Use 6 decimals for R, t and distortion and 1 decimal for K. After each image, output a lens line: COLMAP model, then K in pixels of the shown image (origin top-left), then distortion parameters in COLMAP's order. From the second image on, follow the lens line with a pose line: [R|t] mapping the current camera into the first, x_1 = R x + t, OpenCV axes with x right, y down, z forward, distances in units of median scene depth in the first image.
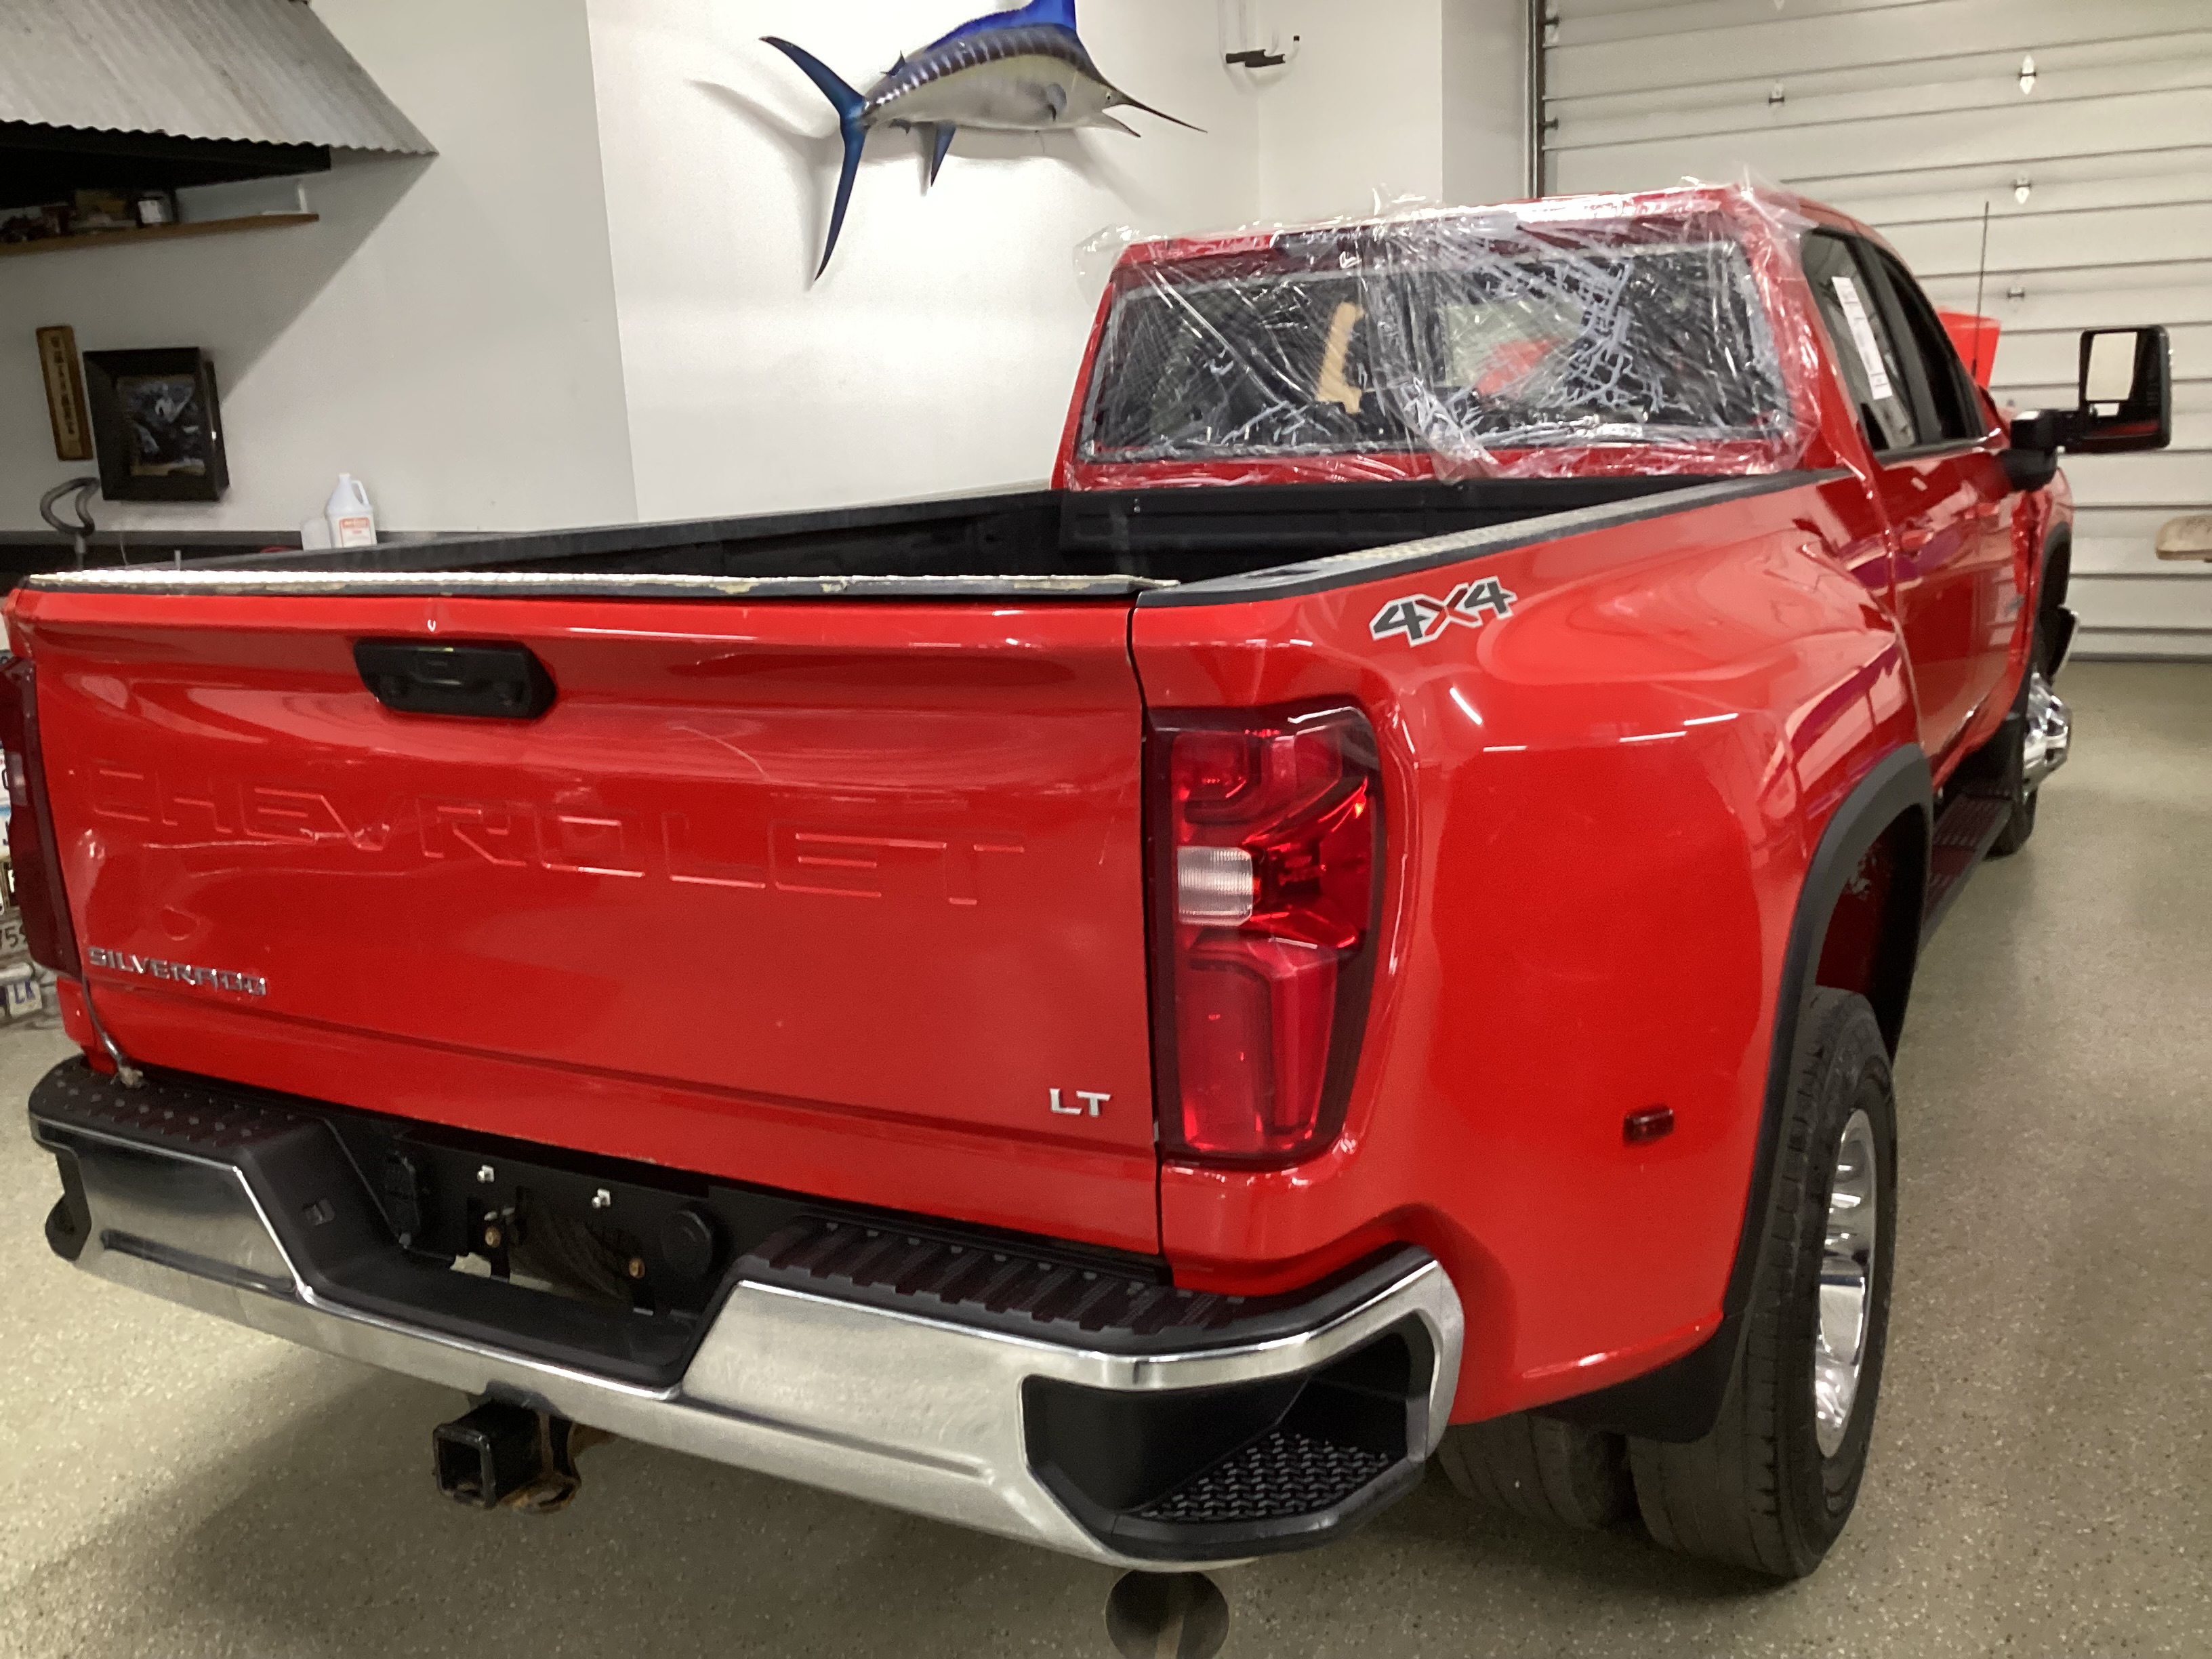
lens RADIAL K [[2027.3, 0, 1105.1], [0, 2027.3, 823.2], [0, 0, 1]] dist [-0.035741, 0.000000]
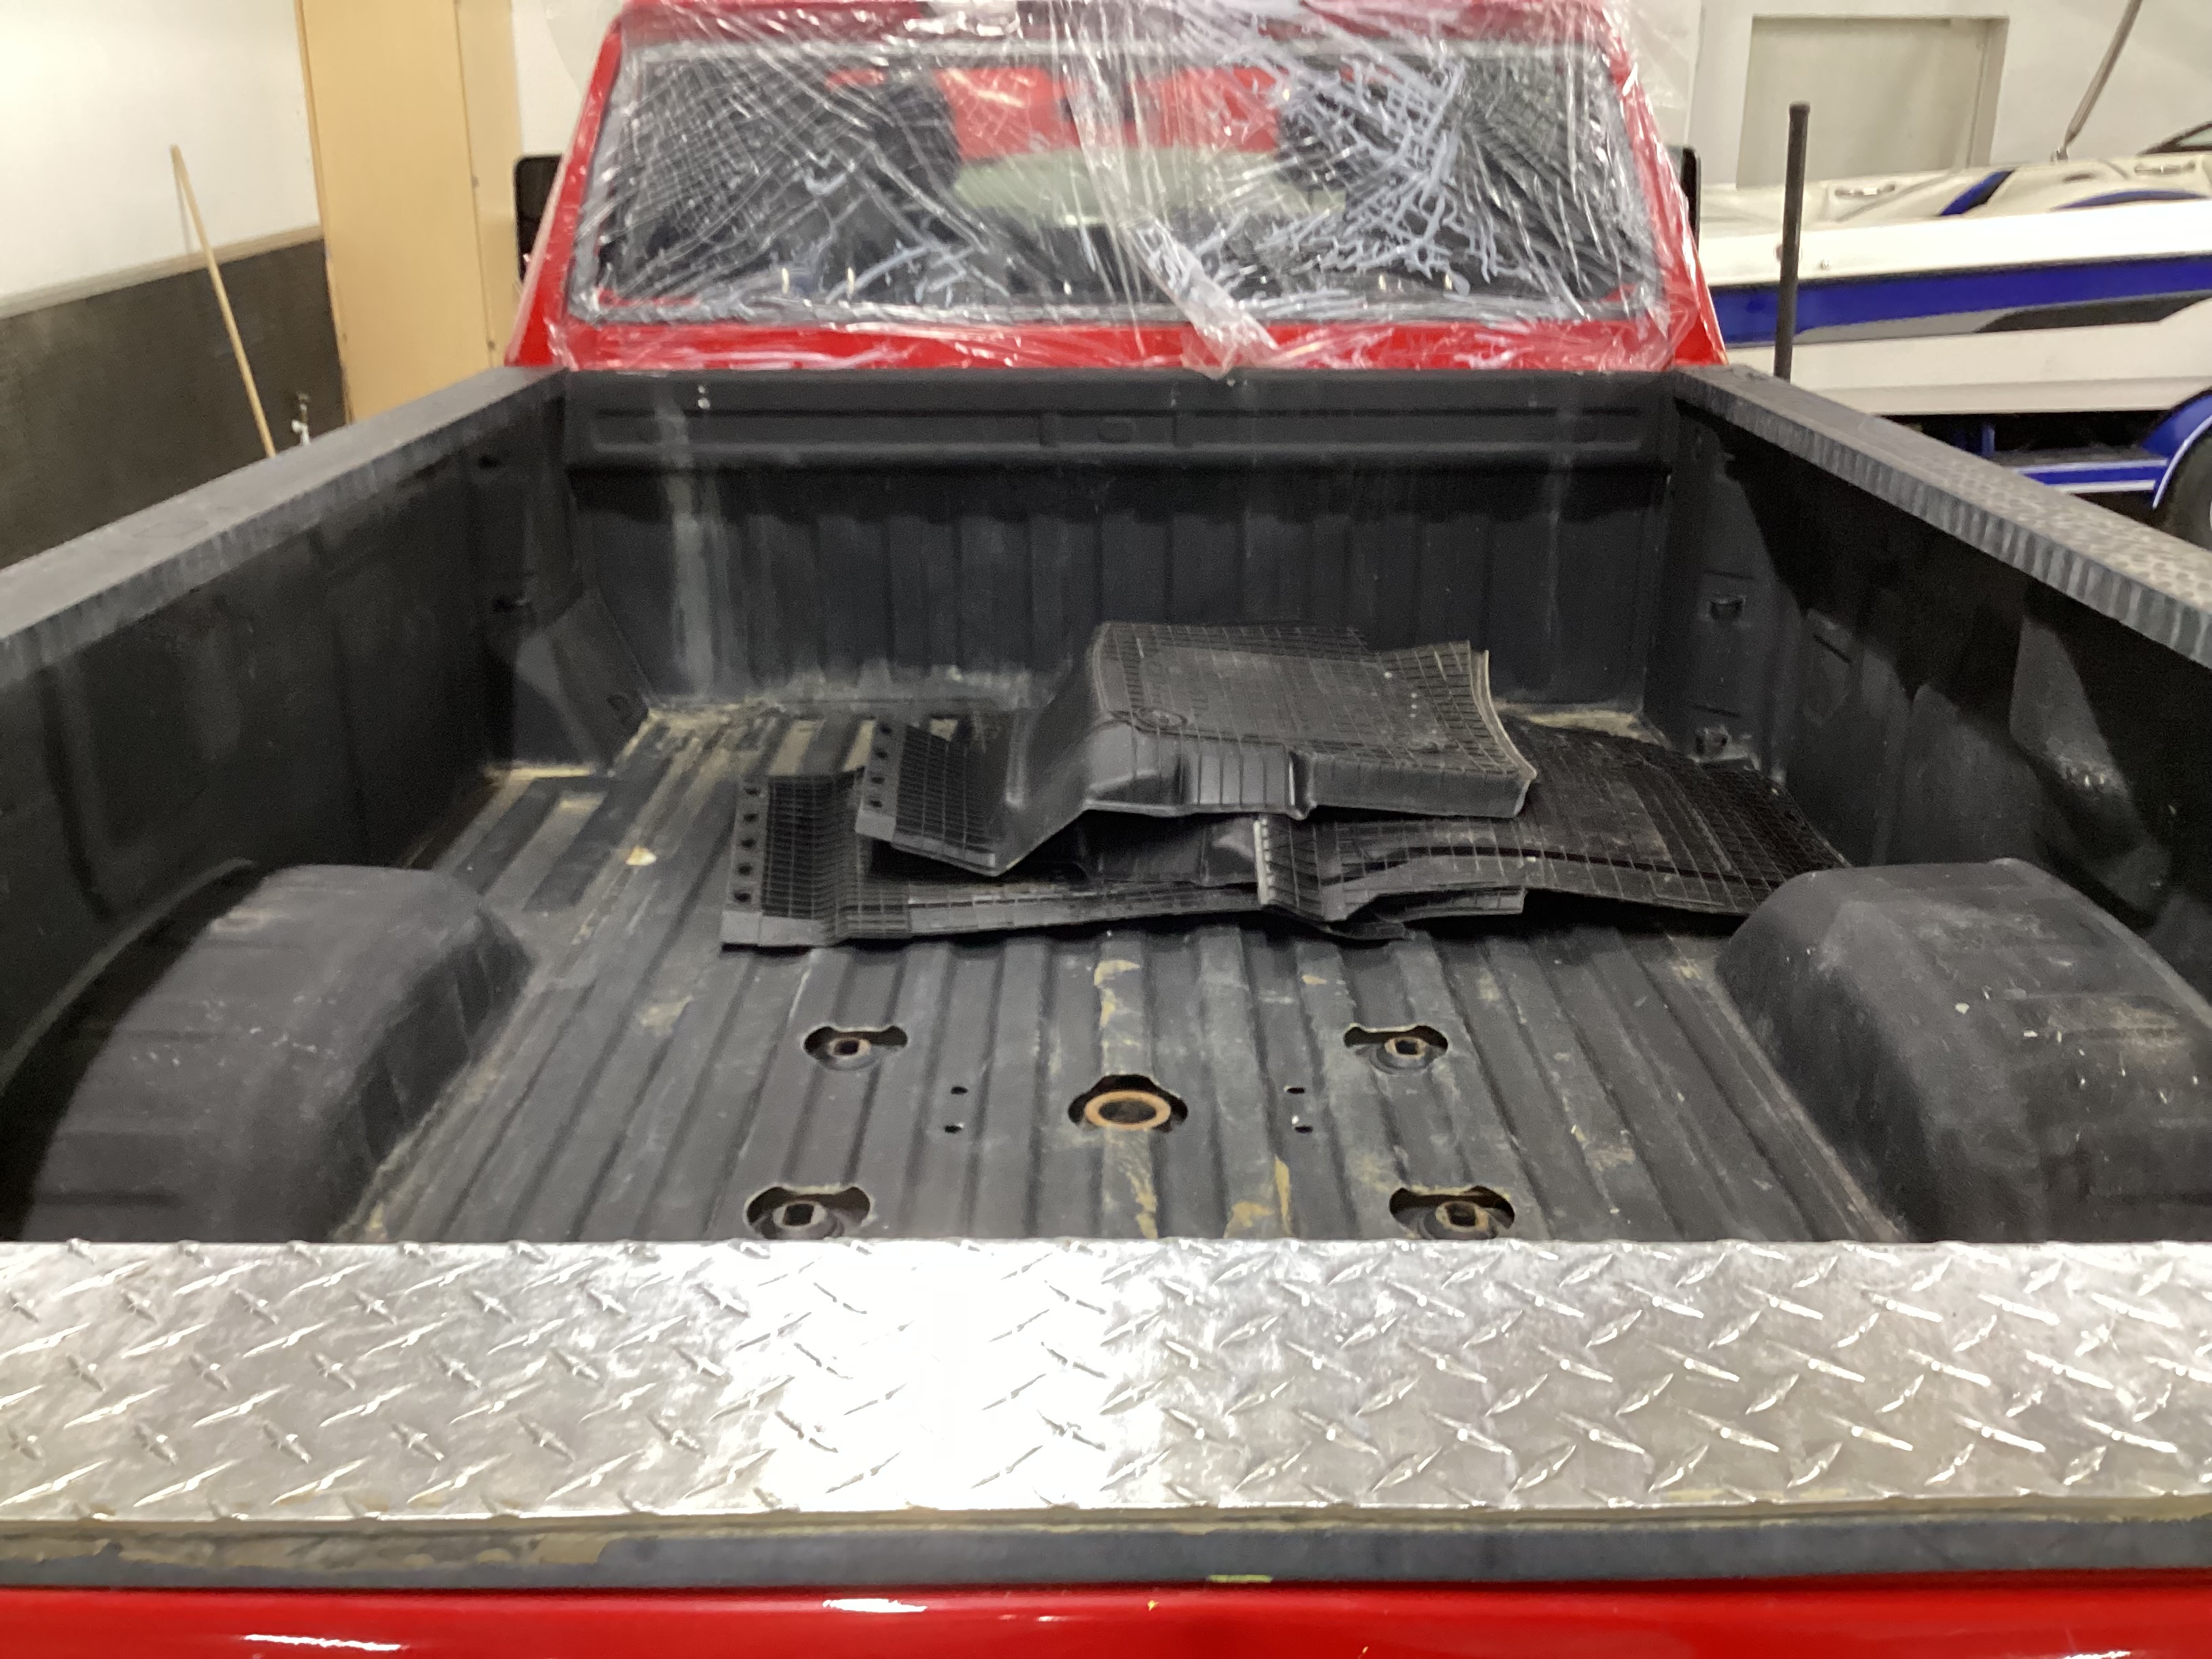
lens RADIAL K [[2027.3, 0, 1095.2], [0, 2027.3, 833.6], [0, 0, 1]] dist [-0.035741, 0.000000]
pose [[0.865036, -0.124778, 0.485946, -0.226363], [0.057876, 0.986931, 0.150391, -0.120300], [-0.498360, -0.101969, 0.860953, 0.406874]]
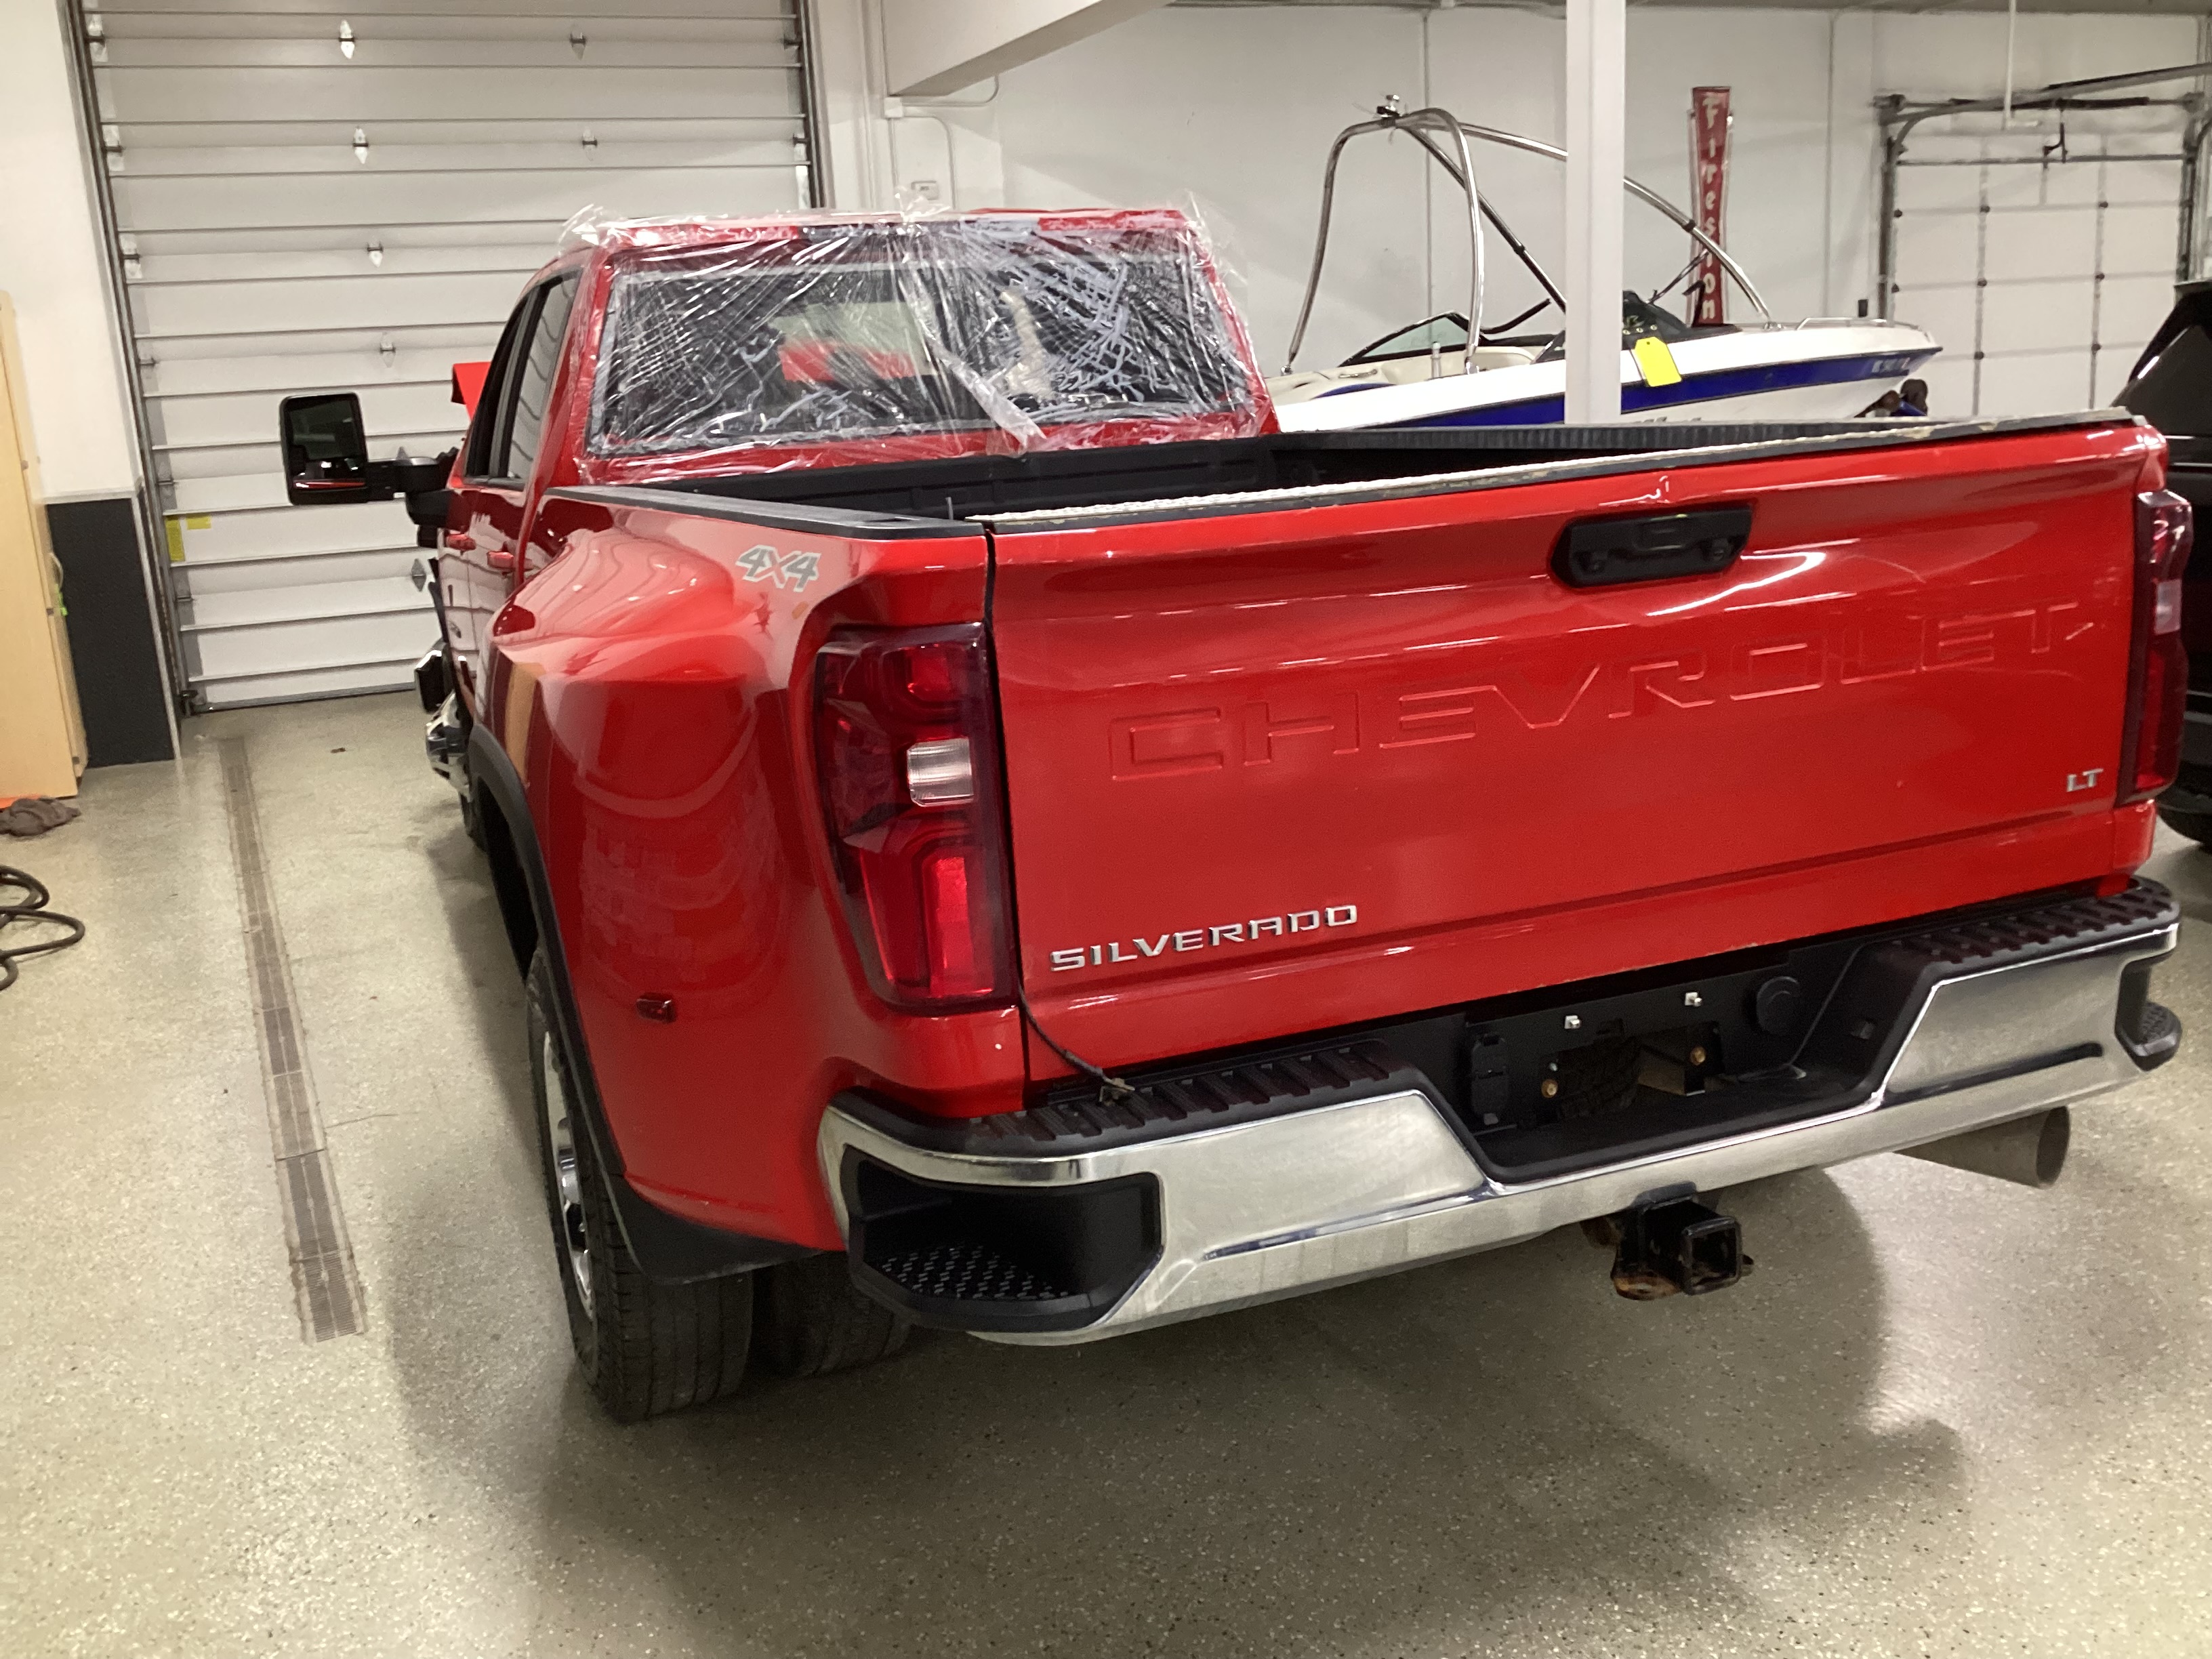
lens RADIAL K [[2027.3, 0, 1122.8], [0, 2027.3, 828.3], [0, 0, 1]] dist [-0.035741, 0.000000]
pose [[0.599583, -0.158833, 0.784393, -0.712459], [0.186320, 0.980881, 0.056199, -0.018245], [-0.778322, 0.112452, 0.617713, 0.286011]]
